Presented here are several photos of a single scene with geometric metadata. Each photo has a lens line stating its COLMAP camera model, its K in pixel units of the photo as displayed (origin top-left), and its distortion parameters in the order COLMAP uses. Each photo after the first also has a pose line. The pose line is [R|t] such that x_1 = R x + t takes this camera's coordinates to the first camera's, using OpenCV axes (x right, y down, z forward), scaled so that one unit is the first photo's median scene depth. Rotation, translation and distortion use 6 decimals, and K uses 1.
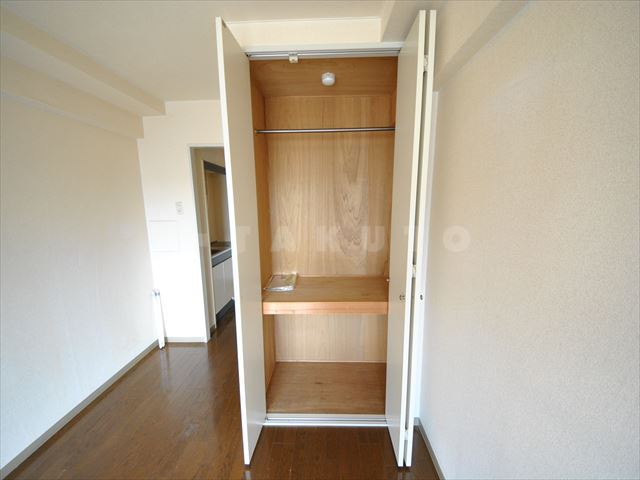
lens RADIAL K [[261.5, 0, 320.6], [0, 261.5, 242.1], [0, 0, 1]] dist [0.055291, 0.001363]
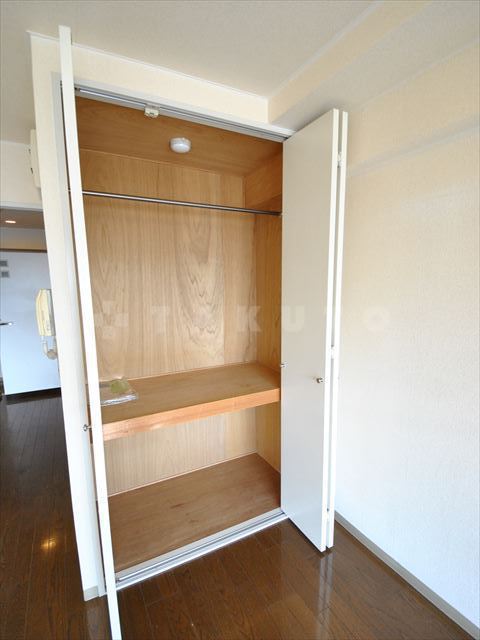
lens RADIAL K [[287.7, 0, 240.5], [0, 287.7, 319.0], [0, 0, 1]] dist [0.043847, -0.000805]
pose [[0.871080, -0.066477, 0.486622, -0.259861], [0.082624, 0.996511, -0.011767, -0.018347], [-0.484142, 0.050457, 0.873533, 0.090442]]
